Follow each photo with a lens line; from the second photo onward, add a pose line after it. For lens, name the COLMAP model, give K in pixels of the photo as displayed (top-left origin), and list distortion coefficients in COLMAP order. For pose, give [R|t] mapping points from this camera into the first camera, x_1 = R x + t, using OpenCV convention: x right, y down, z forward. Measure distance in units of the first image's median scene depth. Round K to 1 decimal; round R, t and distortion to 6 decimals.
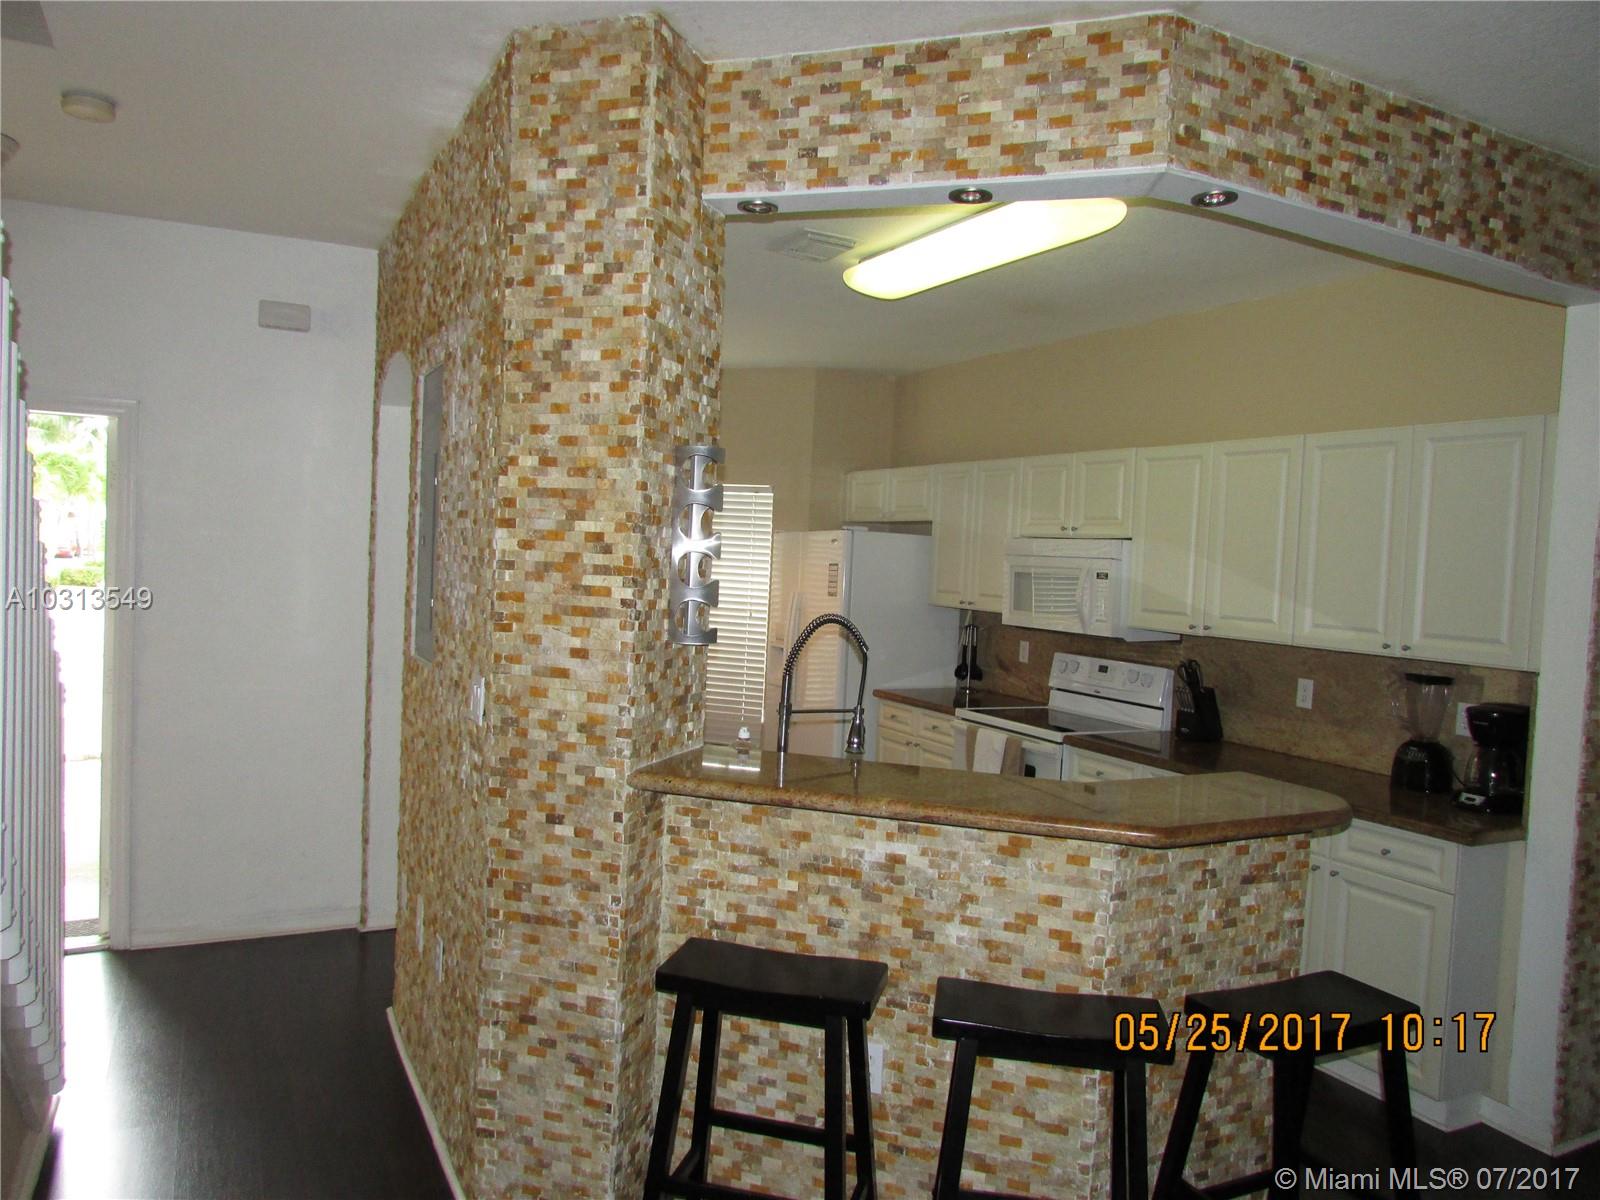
lens RADIAL K [[1152.0, 0, 800.0], [0, 1152.0, 600.0], [0, 0, 1]] dist [-0.032518, 0.002098]
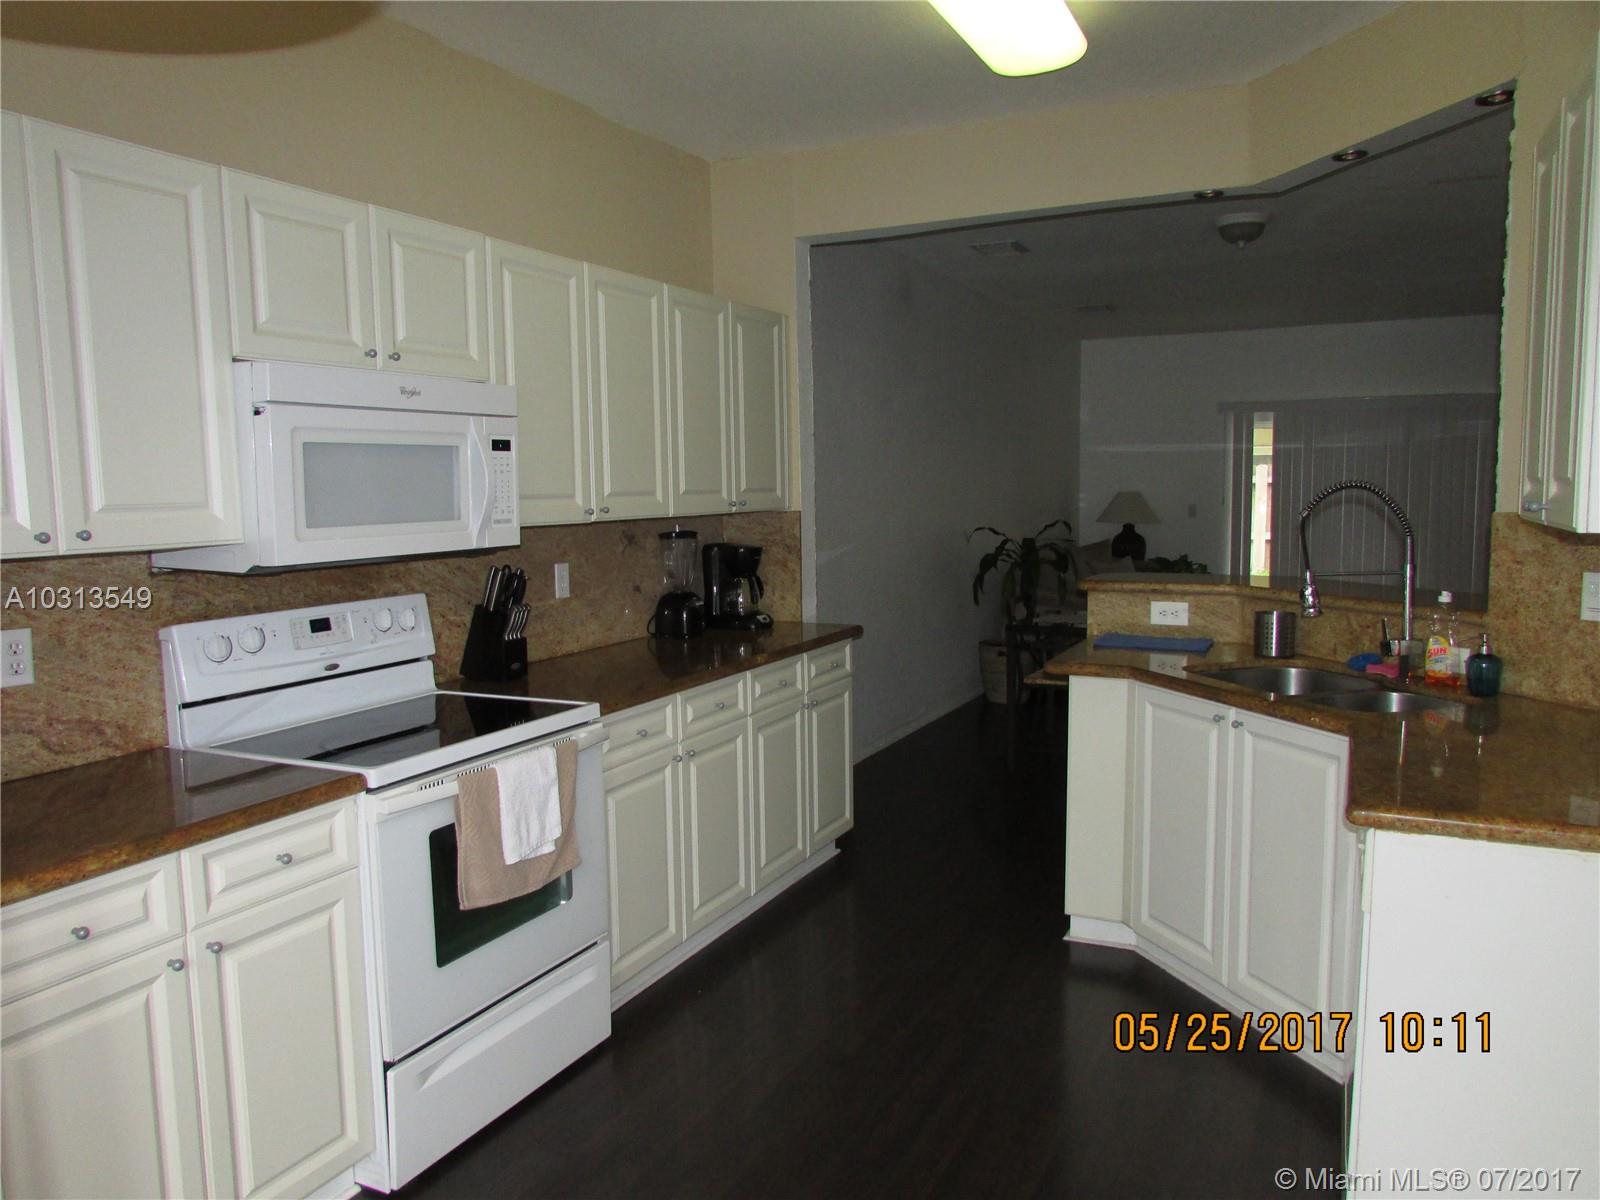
lens RADIAL K [[1152.0, 0, 800.0], [0, 1152.0, 600.0], [0, 0, 1]] dist [-0.032518, 0.002098]
pose [[-0.599443, -0.147083, 0.786788, -0.287704], [-0.009208, 0.984174, 0.176967, -0.047321], [-0.800365, 0.098837, -0.591310, 1.216085]]
